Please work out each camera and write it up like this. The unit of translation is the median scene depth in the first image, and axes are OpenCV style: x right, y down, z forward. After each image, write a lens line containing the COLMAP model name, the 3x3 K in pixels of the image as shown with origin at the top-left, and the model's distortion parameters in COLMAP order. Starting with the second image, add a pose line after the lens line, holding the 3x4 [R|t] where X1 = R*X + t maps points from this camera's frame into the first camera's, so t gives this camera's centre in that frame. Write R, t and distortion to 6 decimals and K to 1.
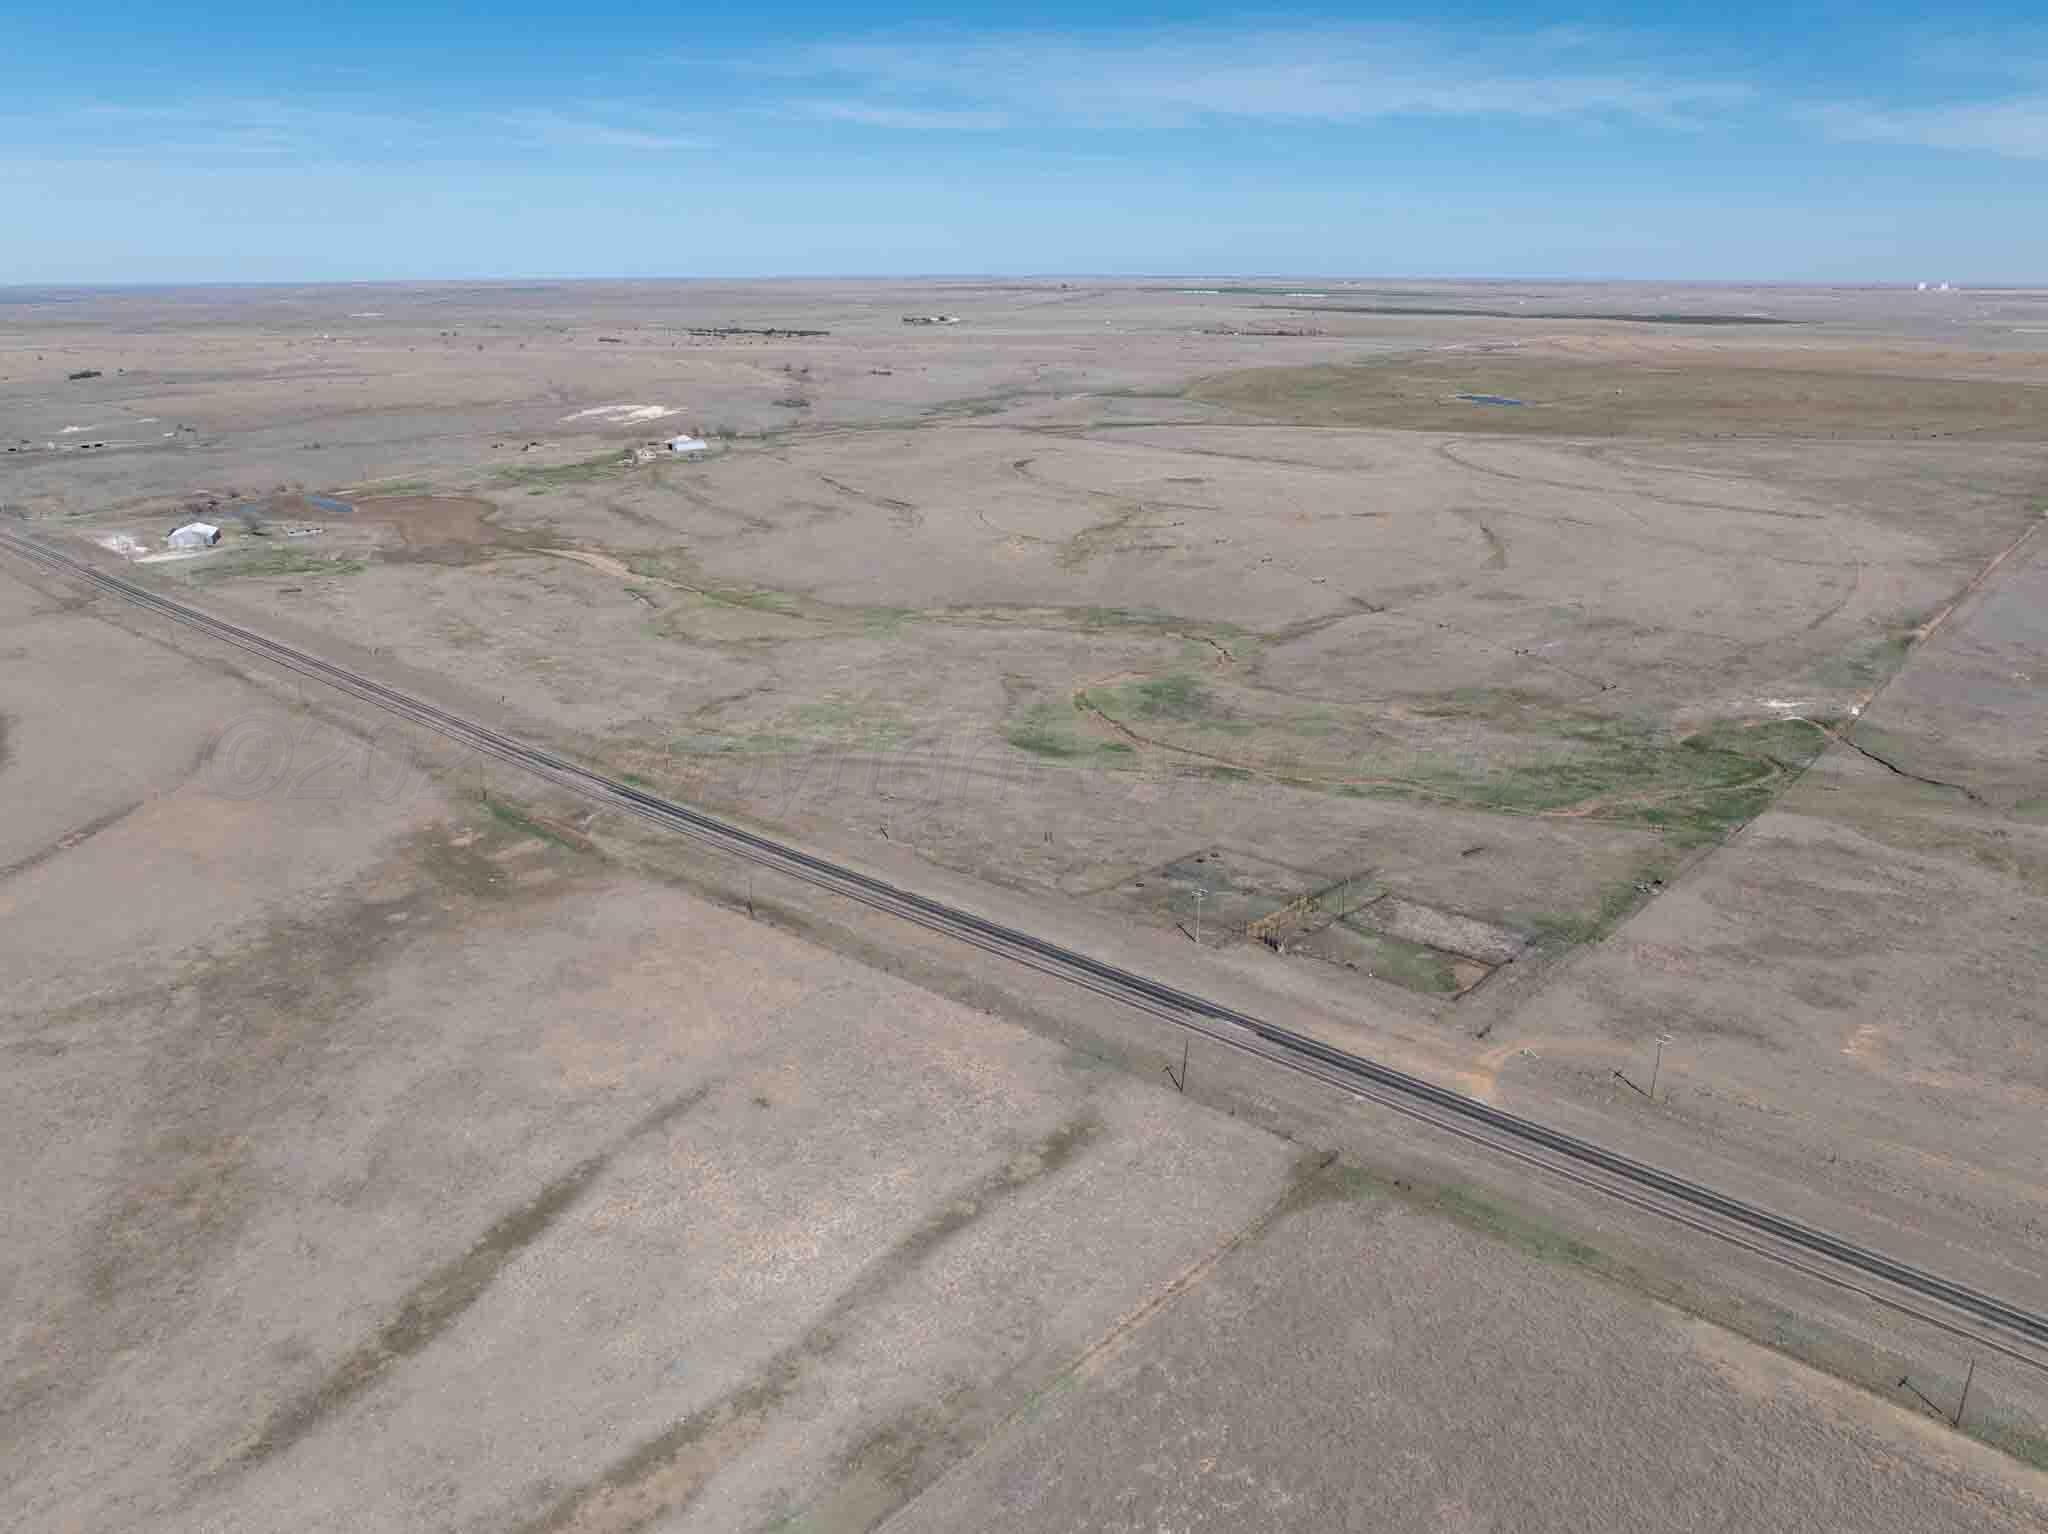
lens RADIAL K [[1438.3, 0, 1024.0], [0, 1438.3, 767.0], [0, 0, 1]] dist [-0.031920, -0.003744]
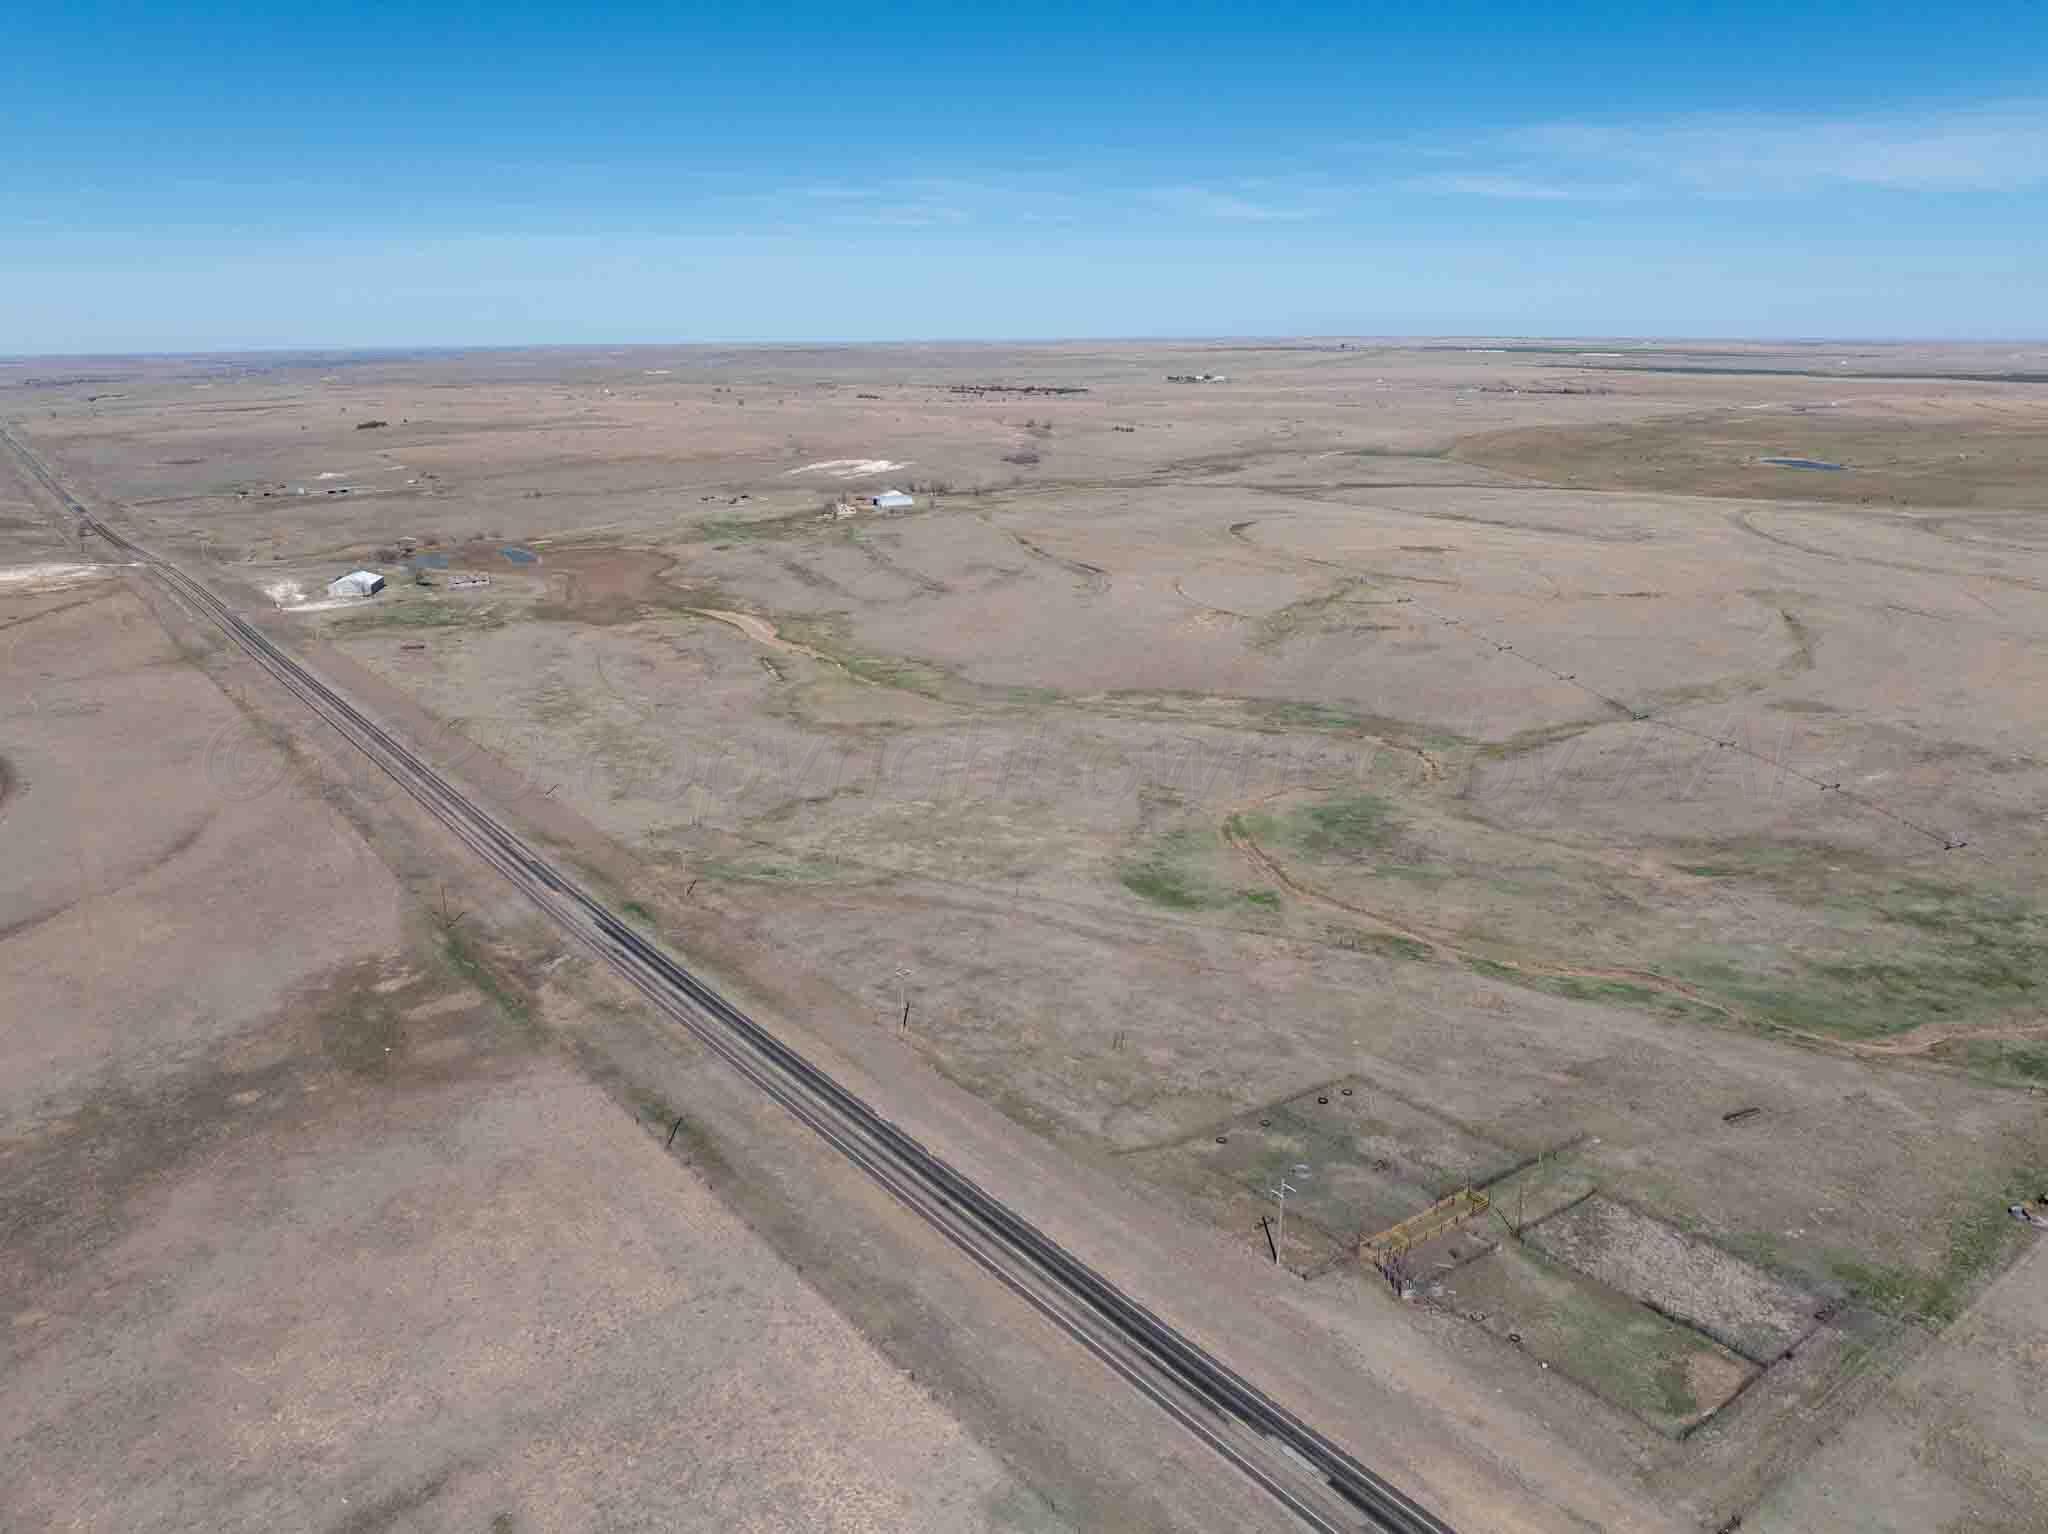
lens RADIAL K [[1435.6, 0, 1024.0], [0, 1435.6, 767.0], [0, 0, 1]] dist [-0.034191, -0.001855]
pose [[0.982328, 0.046883, -0.181203, 0.058977], [-0.053999, 0.997943, -0.034540, -0.038566], [0.179211, 0.043715, 0.982839, 0.171277]]
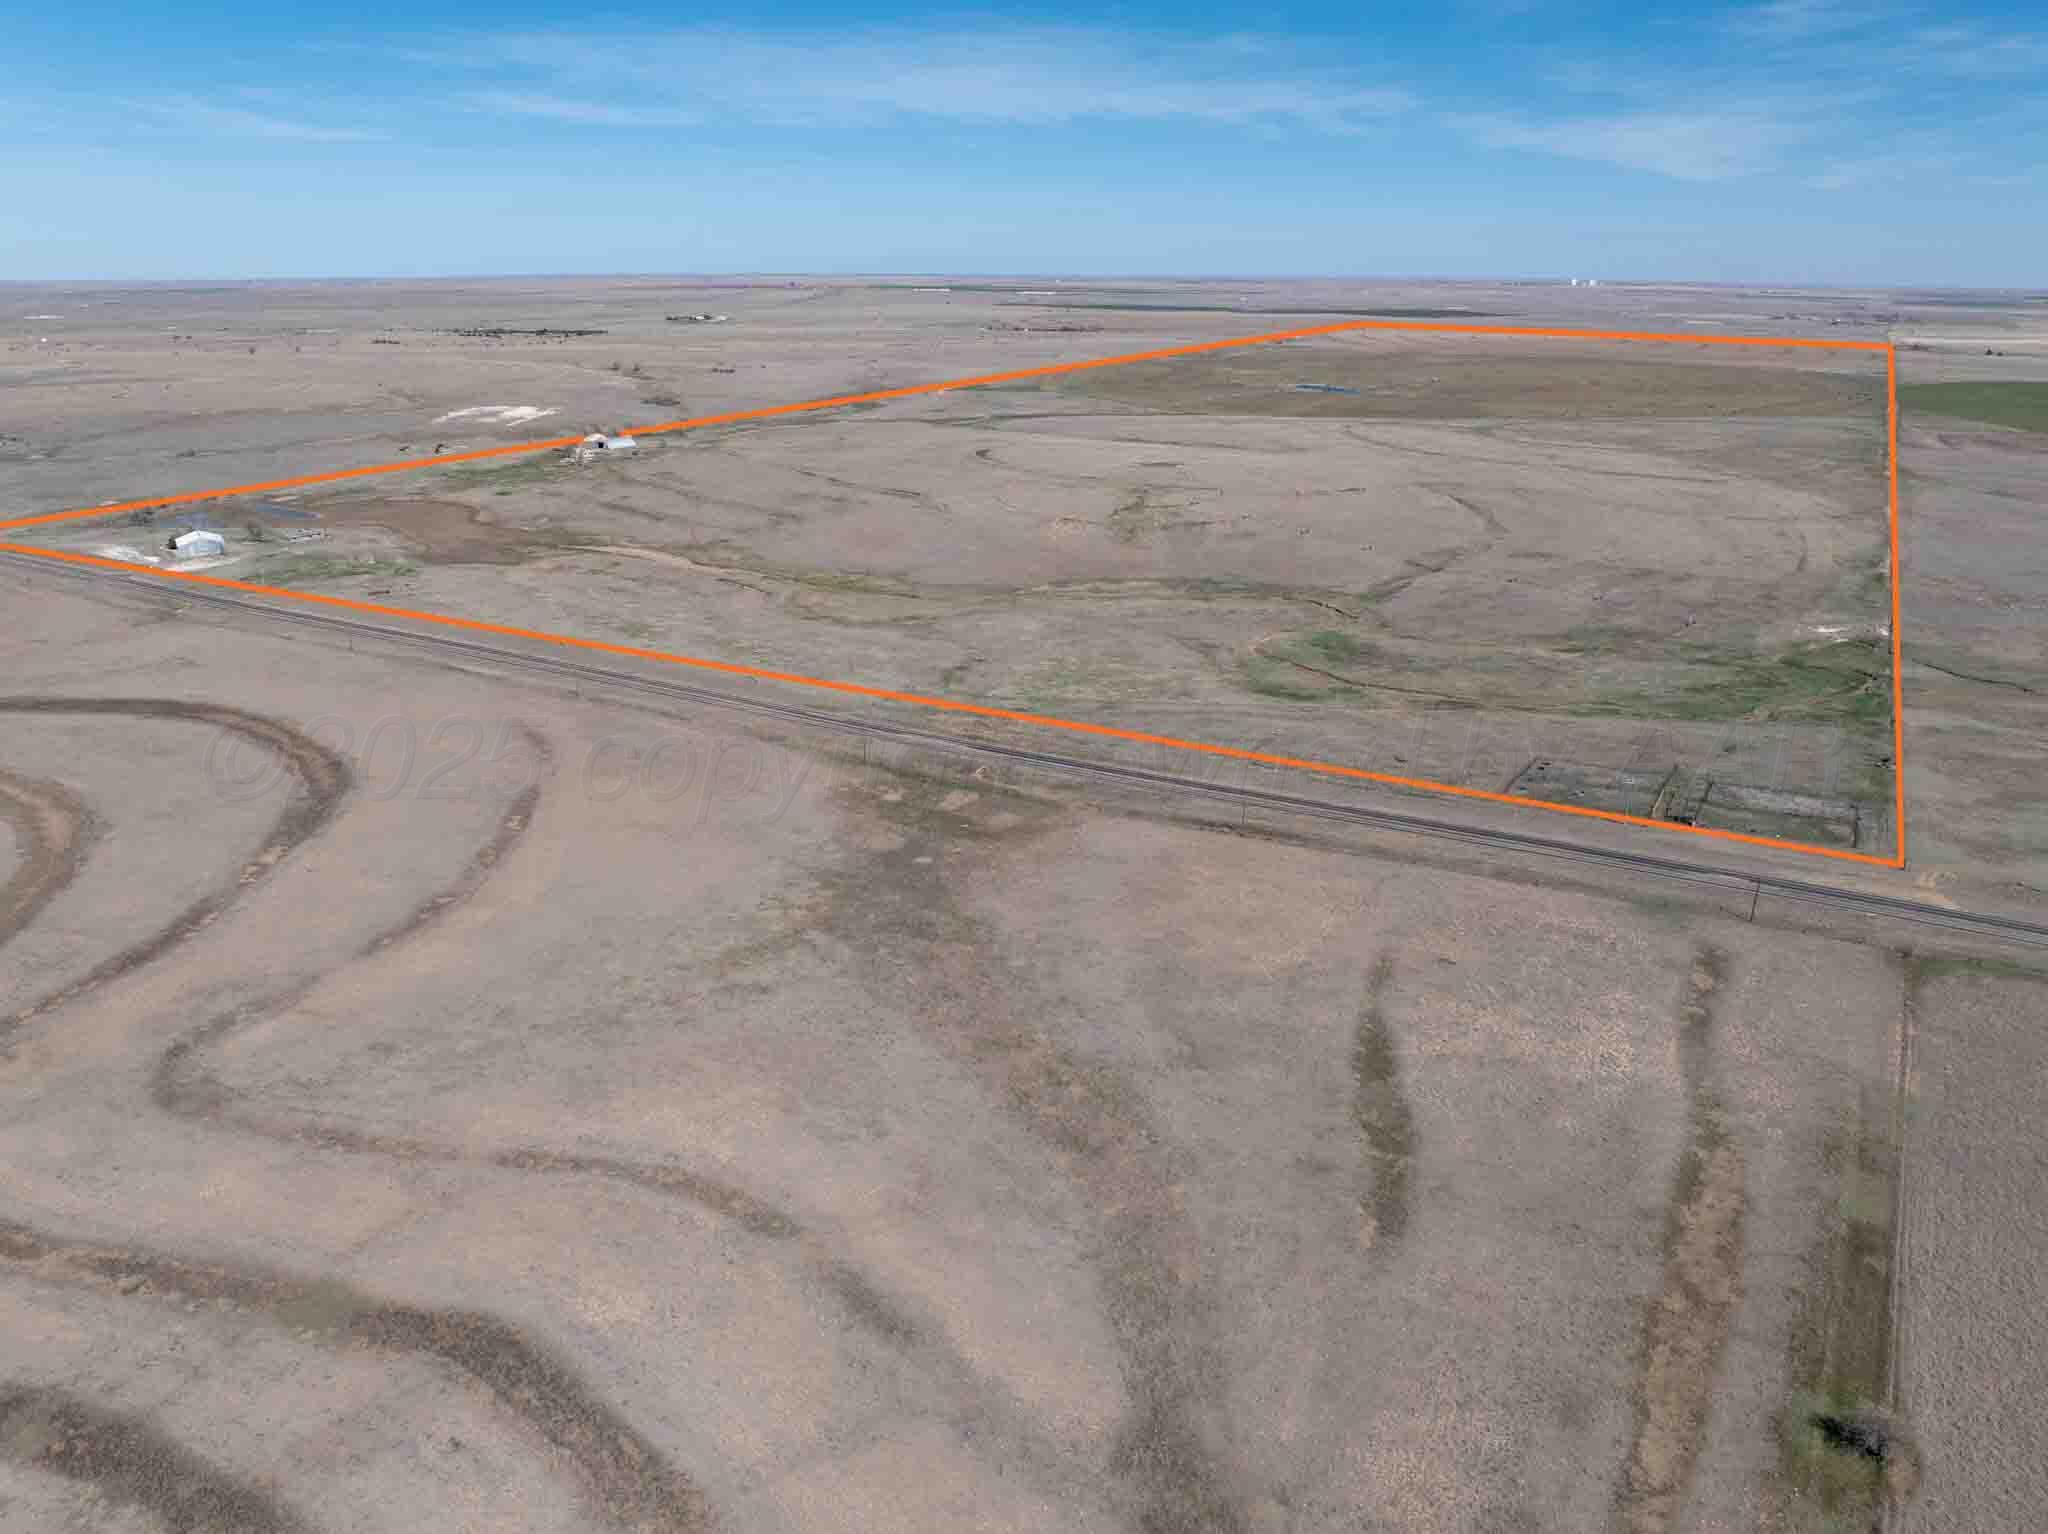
lens RADIAL K [[1435.6, 0, 1024.0], [0, 1435.6, 767.0], [0, 0, 1]] dist [-0.034191, -0.001855]
pose [[0.979521, -0.062784, 0.191301, -0.310320], [0.062447, 0.998018, 0.007797, 0.016658], [-0.191411, 0.004309, 0.981500, -0.043837]]
